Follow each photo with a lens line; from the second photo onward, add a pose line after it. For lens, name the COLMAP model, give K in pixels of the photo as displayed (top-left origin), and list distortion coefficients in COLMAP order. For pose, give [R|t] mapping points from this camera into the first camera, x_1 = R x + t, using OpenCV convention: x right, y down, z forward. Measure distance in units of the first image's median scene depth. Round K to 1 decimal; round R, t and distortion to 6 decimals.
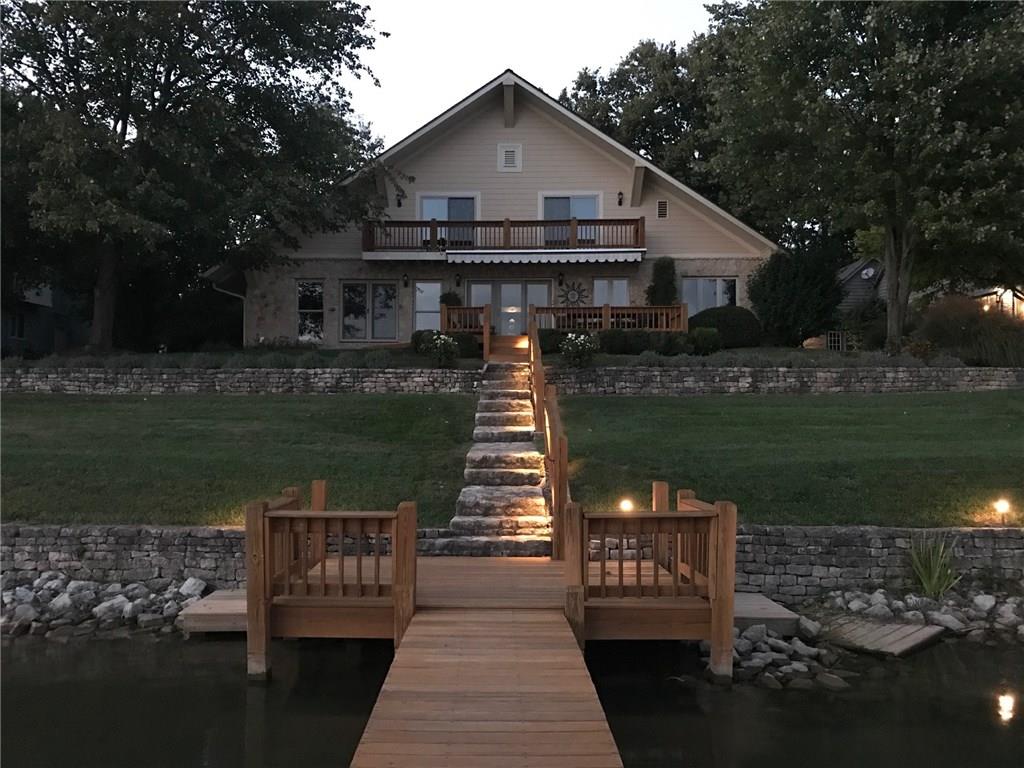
lens RADIAL K [[822.8, 0, 512.0], [0, 822.8, 384.0], [0, 0, 1]] dist [0.023334, -0.010551]
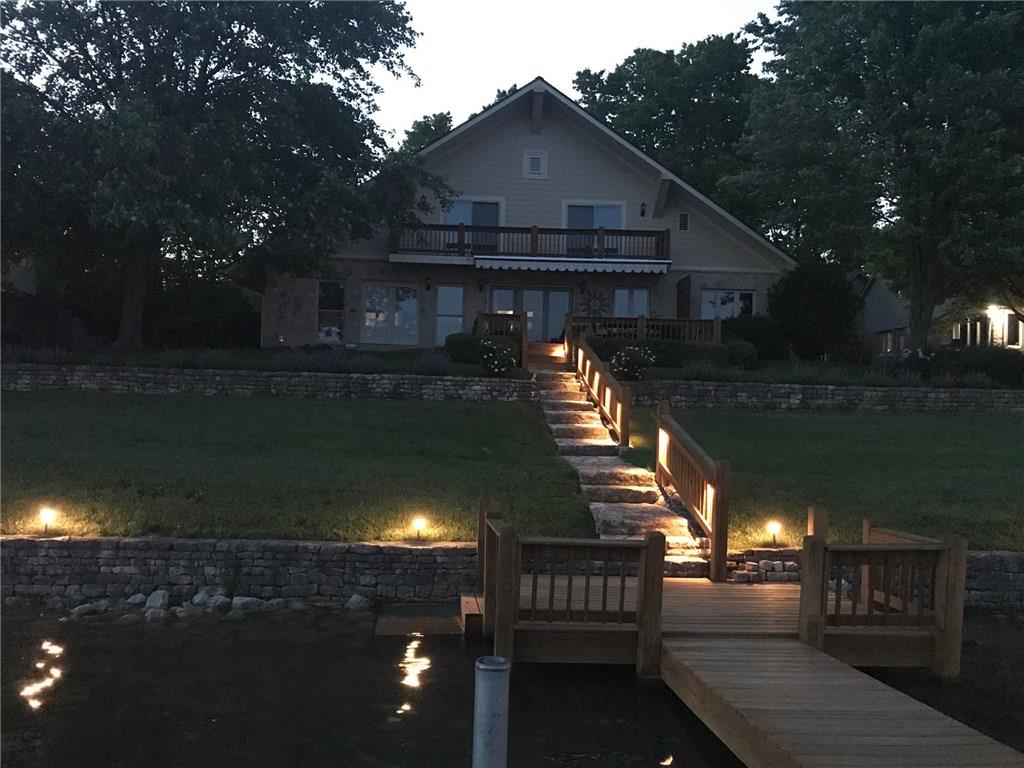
lens RADIAL K [[822.8, 0, 512.0], [0, 822.8, 384.0], [0, 0, 1]] dist [0.023334, -0.010551]
pose [[0.997466, 0.025721, 0.066334, -0.136358], [-0.025971, 0.999658, 0.002907, -0.014104], [-0.066237, -0.004623, 0.997793, -0.003631]]
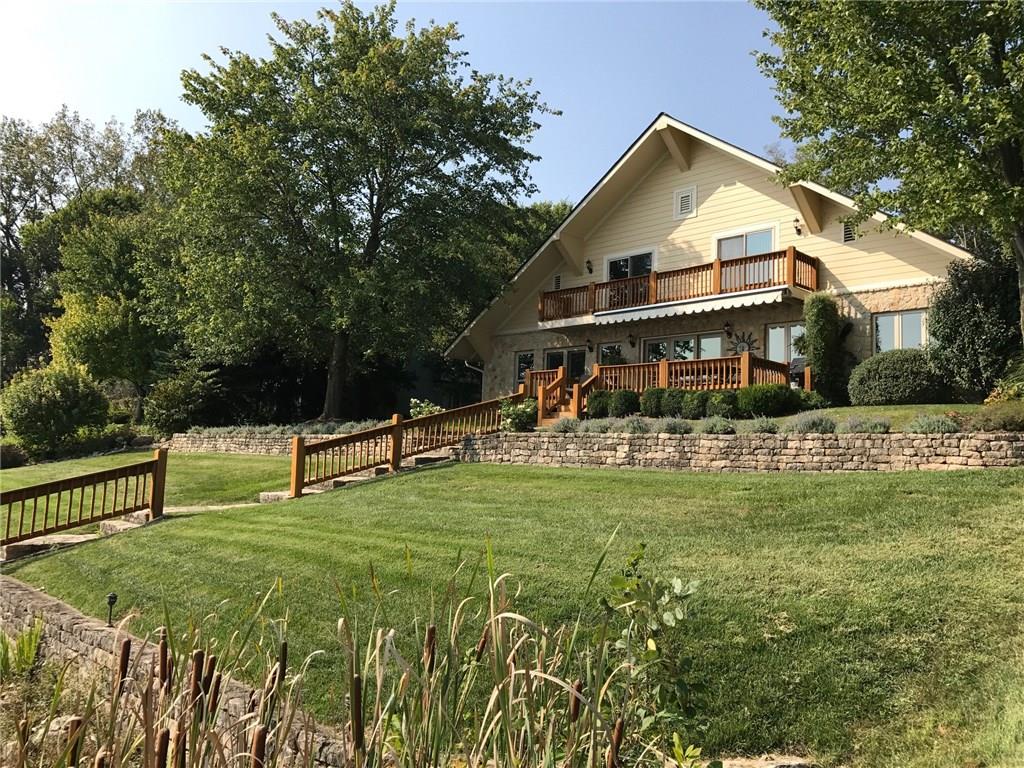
lens RADIAL K [[822.8, 0, 512.0], [0, 822.8, 384.0], [0, 0, 1]] dist [0.023334, -0.010551]
pose [[0.701795, -0.041928, -0.711144, 0.761063], [-0.015039, 0.997172, -0.073633, -0.006884], [0.712221, 0.062370, 0.699179, 0.356598]]
